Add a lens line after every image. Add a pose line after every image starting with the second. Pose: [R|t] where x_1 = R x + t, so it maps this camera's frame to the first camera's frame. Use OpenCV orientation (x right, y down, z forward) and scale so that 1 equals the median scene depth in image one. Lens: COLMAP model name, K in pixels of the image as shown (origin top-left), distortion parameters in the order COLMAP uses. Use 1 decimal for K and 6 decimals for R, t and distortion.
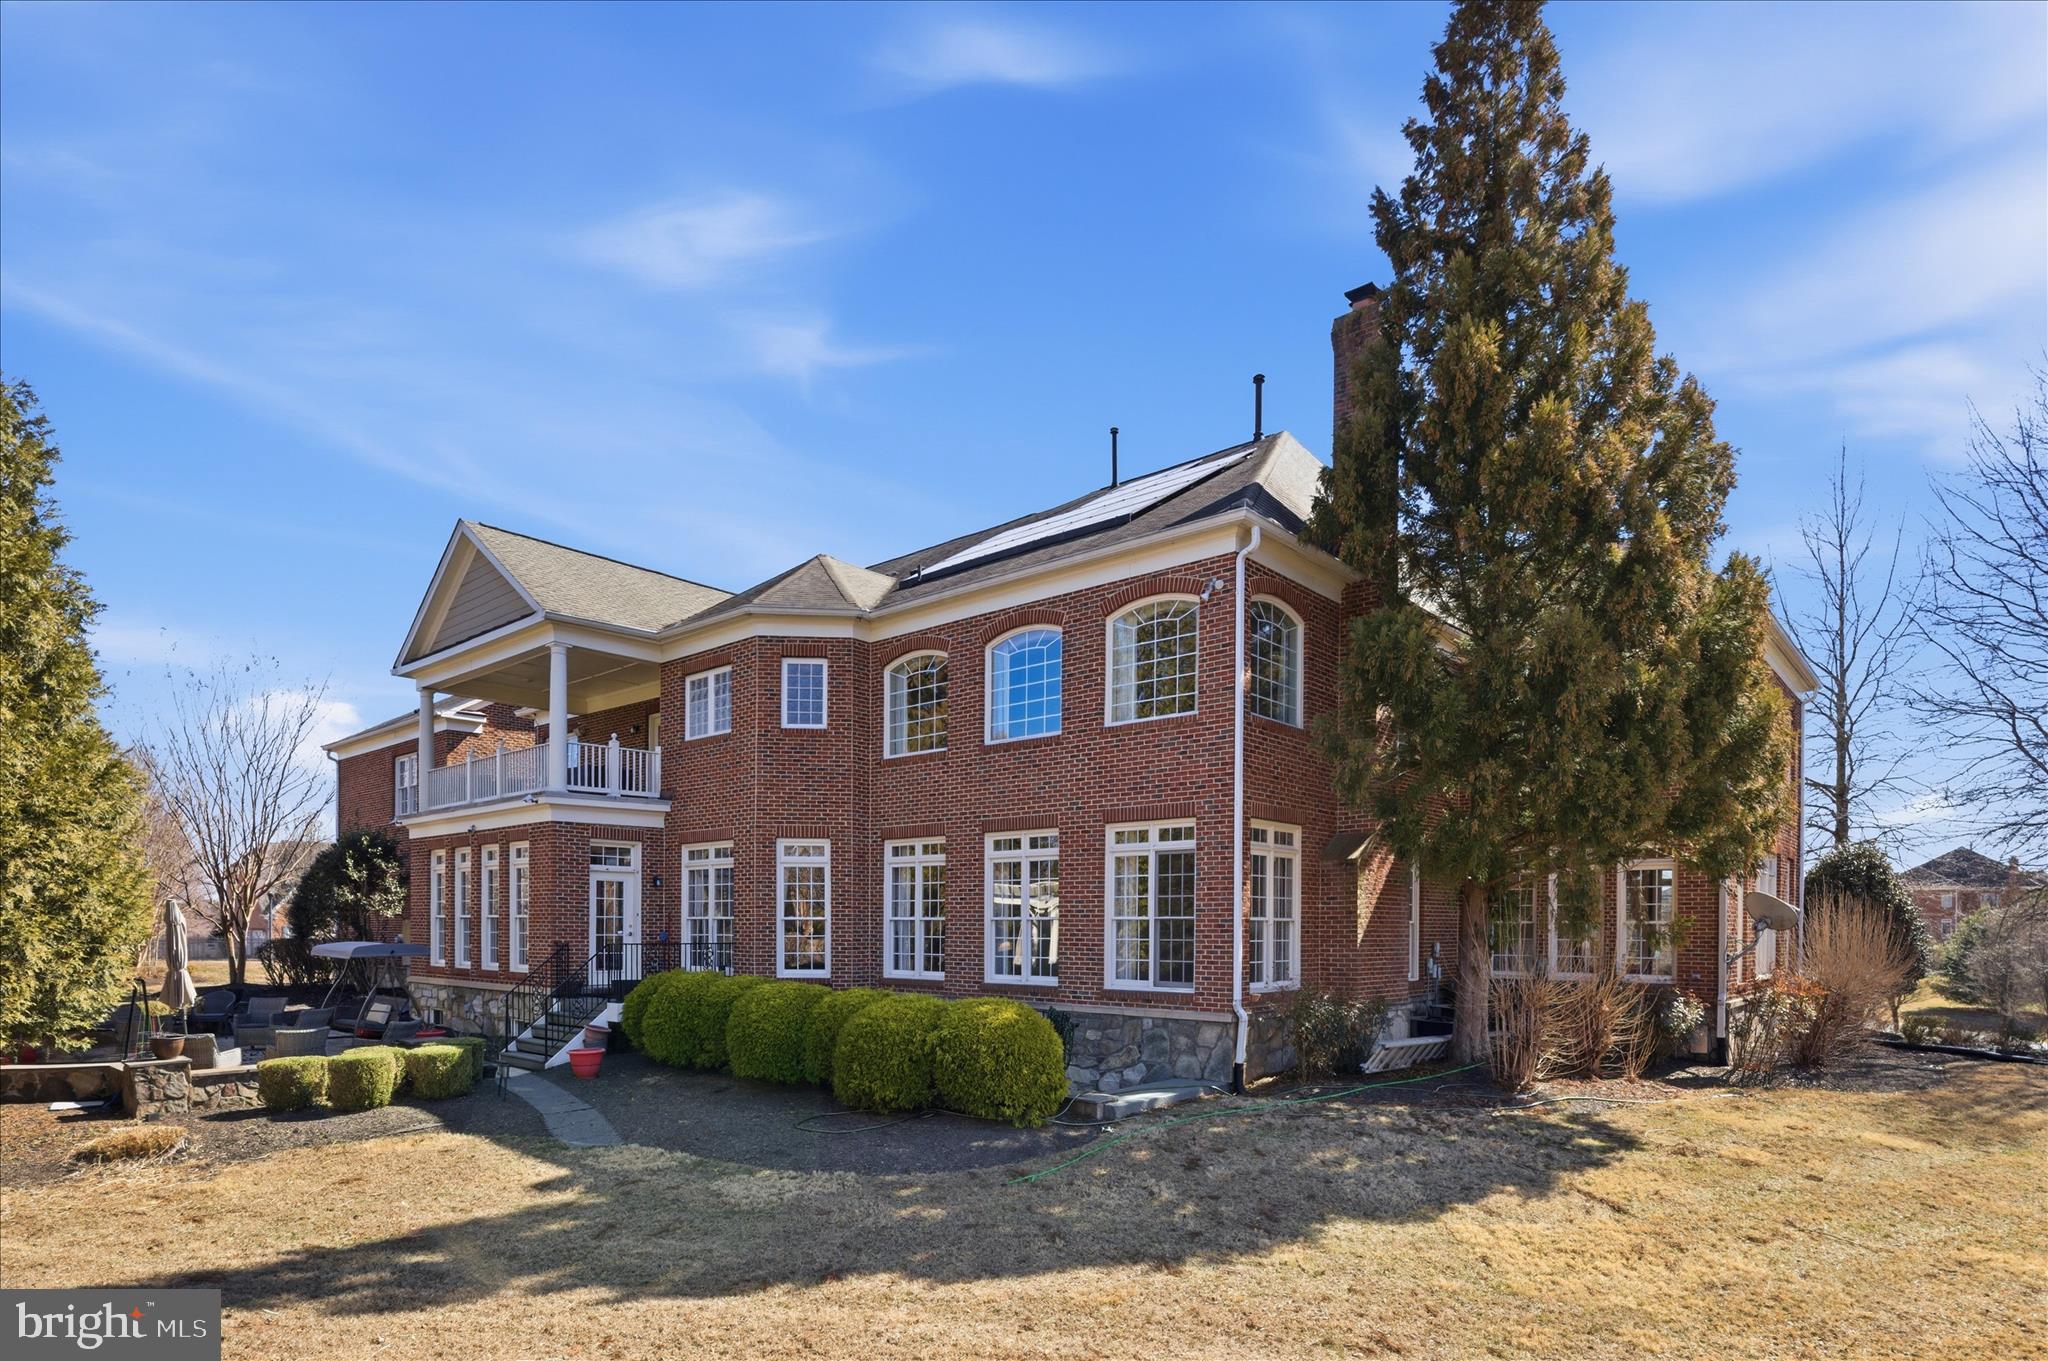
lens RADIAL K [[1087.5, 0, 1037.6], [0, 1087.5, 650.9], [0, 0, 1]] dist [-0.001082, 0.002492]
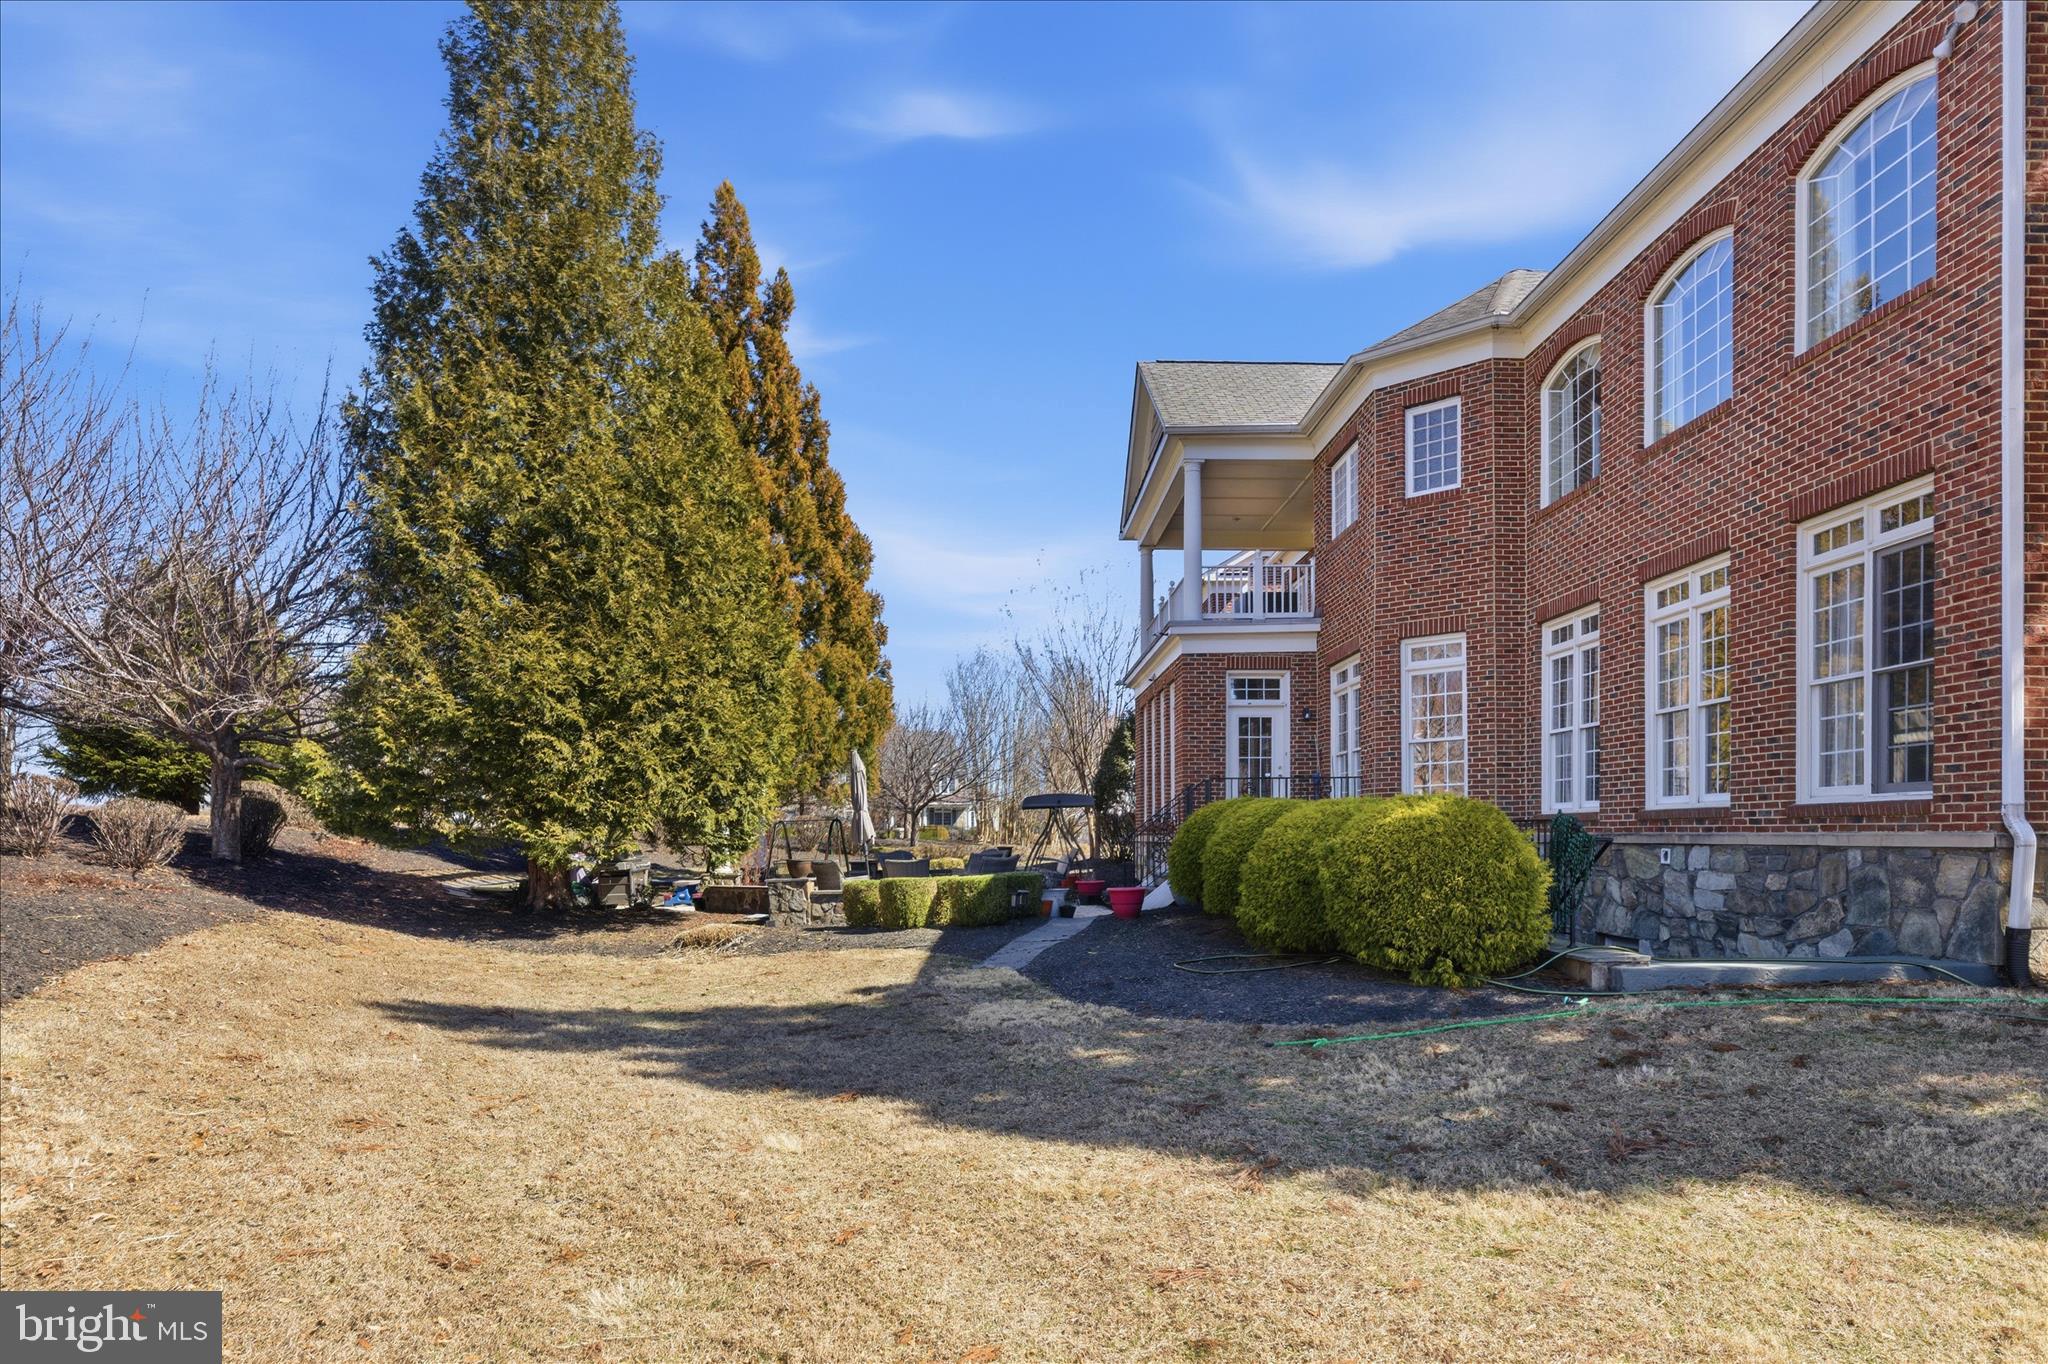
lens RADIAL K [[1273.4, 0, 1018.4], [0, 1273.4, 595.0], [0, 0, 1]] dist [0.021112, 0.002930]
pose [[0.664664, -0.148503, -0.732235, 0.279339], [0.188719, 0.981638, -0.027781, 0.138803], [0.722915, -0.119721, 0.680485, 0.254739]]
